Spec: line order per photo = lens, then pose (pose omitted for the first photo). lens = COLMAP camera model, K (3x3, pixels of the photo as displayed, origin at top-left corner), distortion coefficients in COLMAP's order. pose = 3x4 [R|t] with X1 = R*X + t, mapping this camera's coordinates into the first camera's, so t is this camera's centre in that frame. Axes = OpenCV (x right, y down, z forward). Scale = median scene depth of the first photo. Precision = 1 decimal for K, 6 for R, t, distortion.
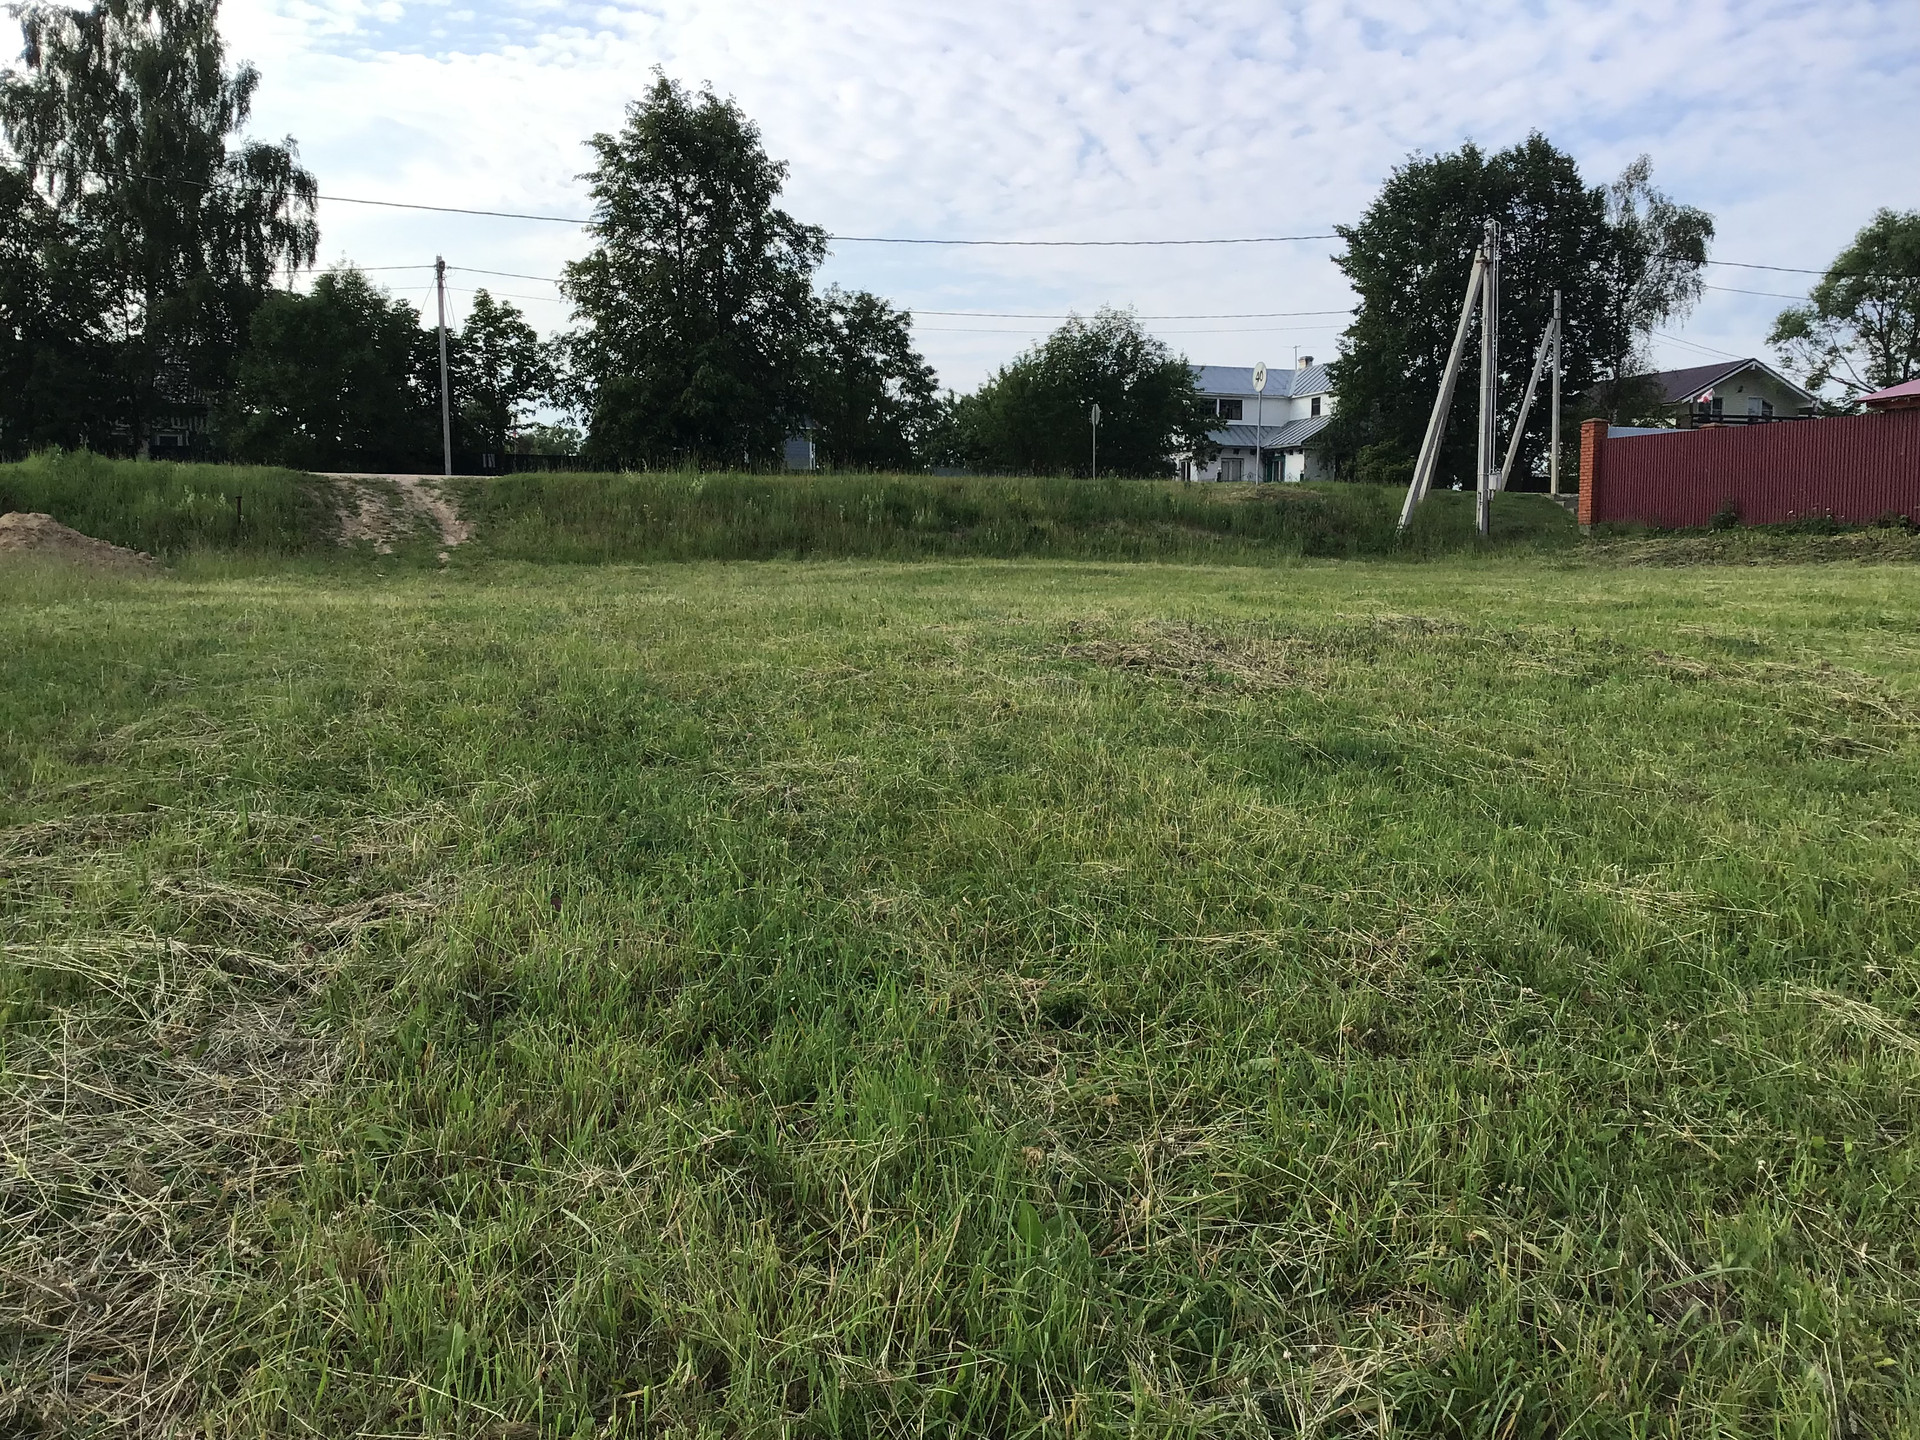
lens RADIAL K [[1710.8, 0, 988.5], [0, 1710.8, 736.2], [0, 0, 1]] dist [0.110290, -0.185750]
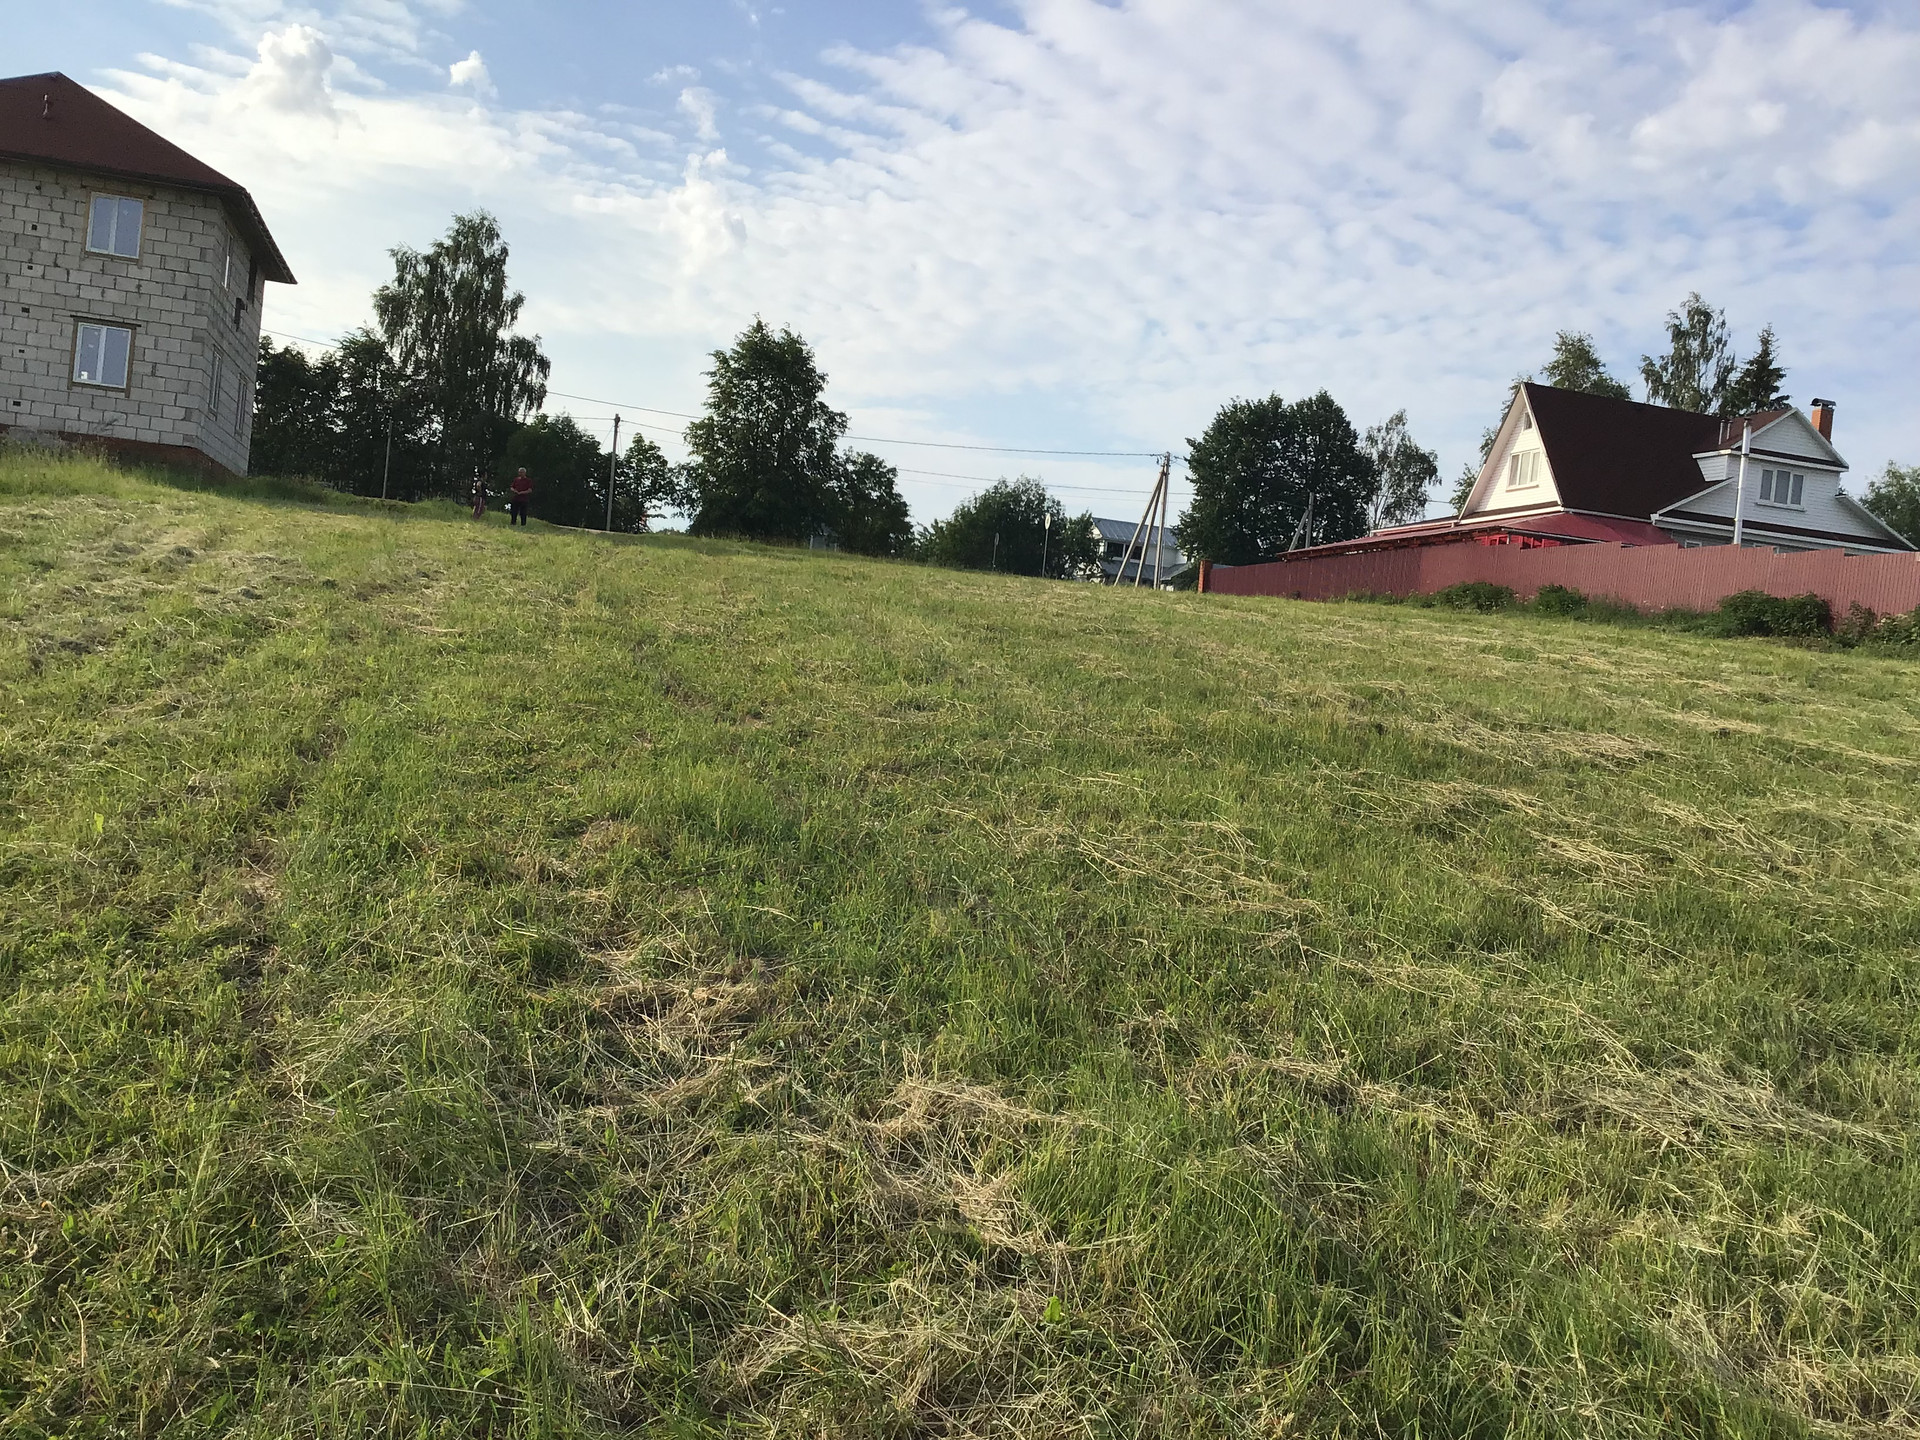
lens RADIAL K [[1710.8, 0, 979.1], [0, 1710.8, 729.6], [0, 0, 1]] dist [0.110290, -0.185750]
pose [[0.995263, 0.093295, -0.027351, 0.106290], [-0.095382, 0.991464, -0.088885, 0.140855], [0.018825, 0.091073, 0.995666, -0.616819]]
